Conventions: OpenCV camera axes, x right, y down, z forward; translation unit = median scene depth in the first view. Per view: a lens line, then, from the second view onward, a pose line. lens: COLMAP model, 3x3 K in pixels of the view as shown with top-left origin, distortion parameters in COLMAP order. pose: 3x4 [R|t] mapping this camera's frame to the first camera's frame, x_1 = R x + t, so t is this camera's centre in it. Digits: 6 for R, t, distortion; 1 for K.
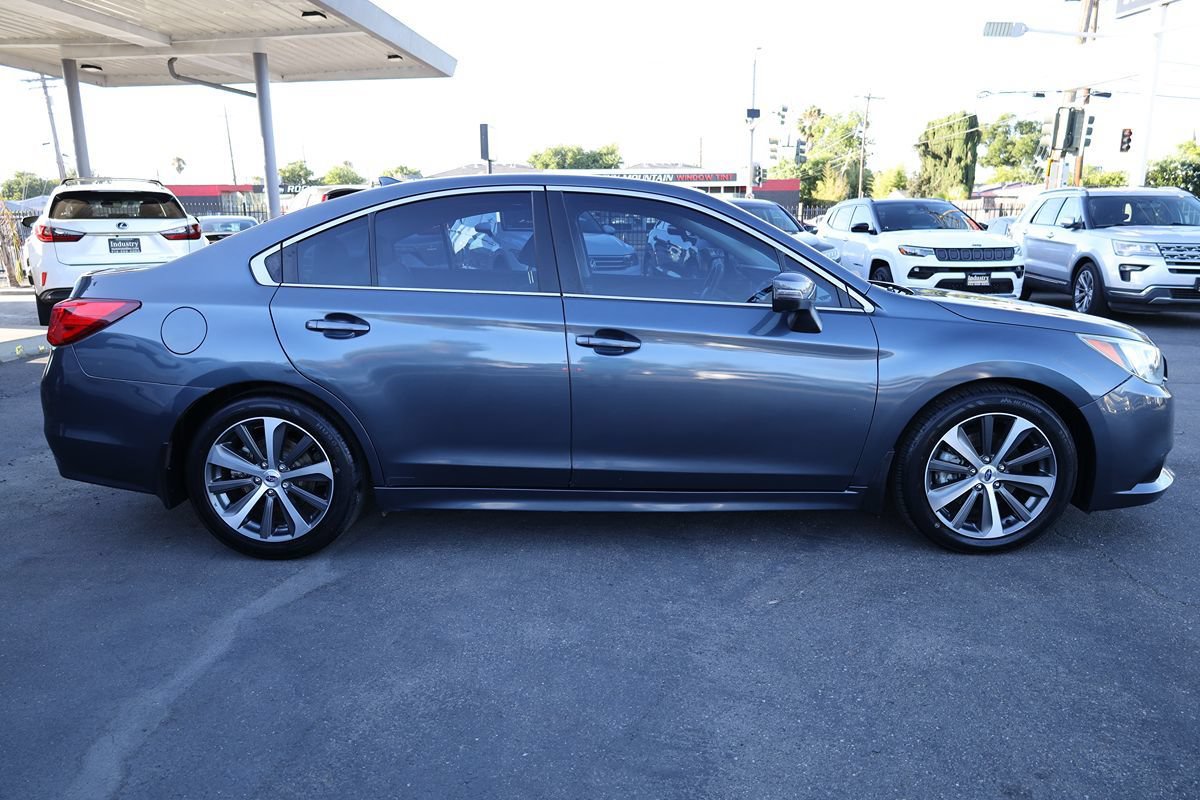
lens RADIAL K [[808.2, 0, 602.7], [0, 808.2, 402.0], [0, 0, 1]] dist [-0.003258, -0.002033]
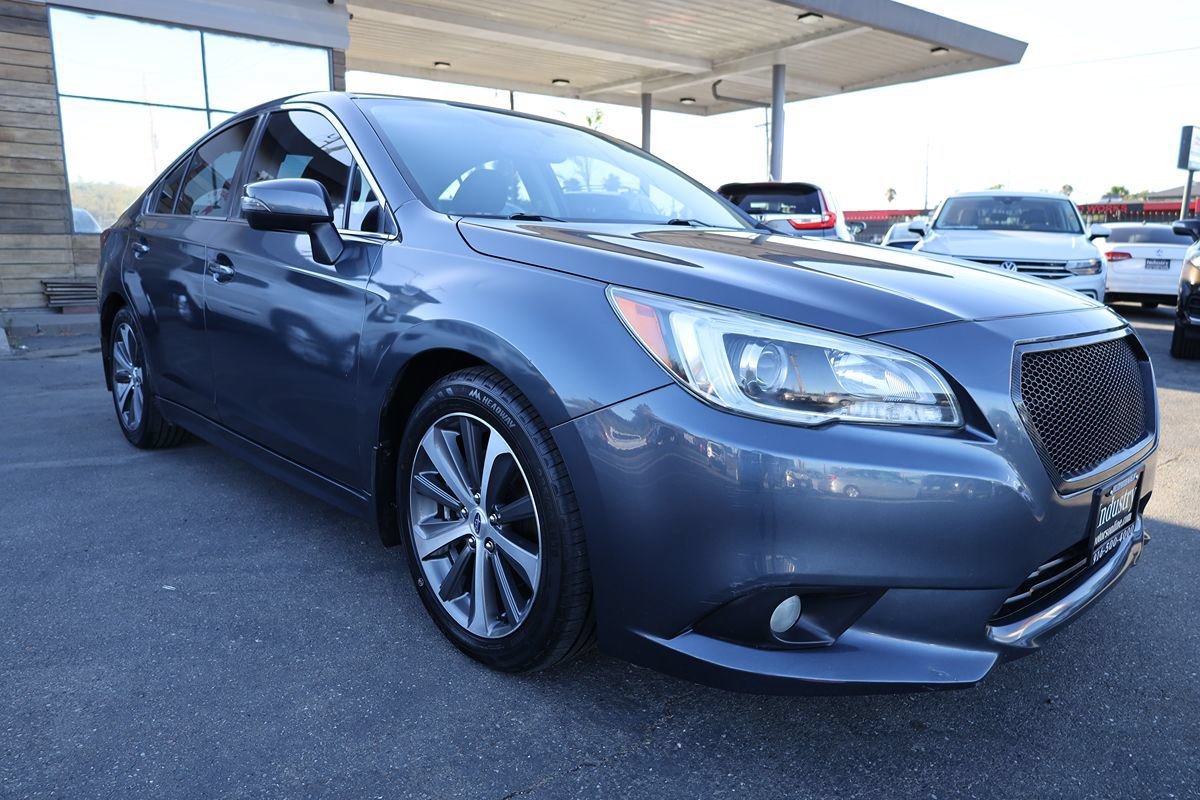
lens RADIAL K [[808.2, 0, 644.6], [0, 808.2, 420.4], [0, 0, 1]] dist [-0.003258, -0.002033]
pose [[0.693851, 0.156898, -0.702819, 0.177511], [-0.168091, 0.984303, 0.053791, -0.006154], [0.700226, 0.080814, 0.709332, 0.124281]]
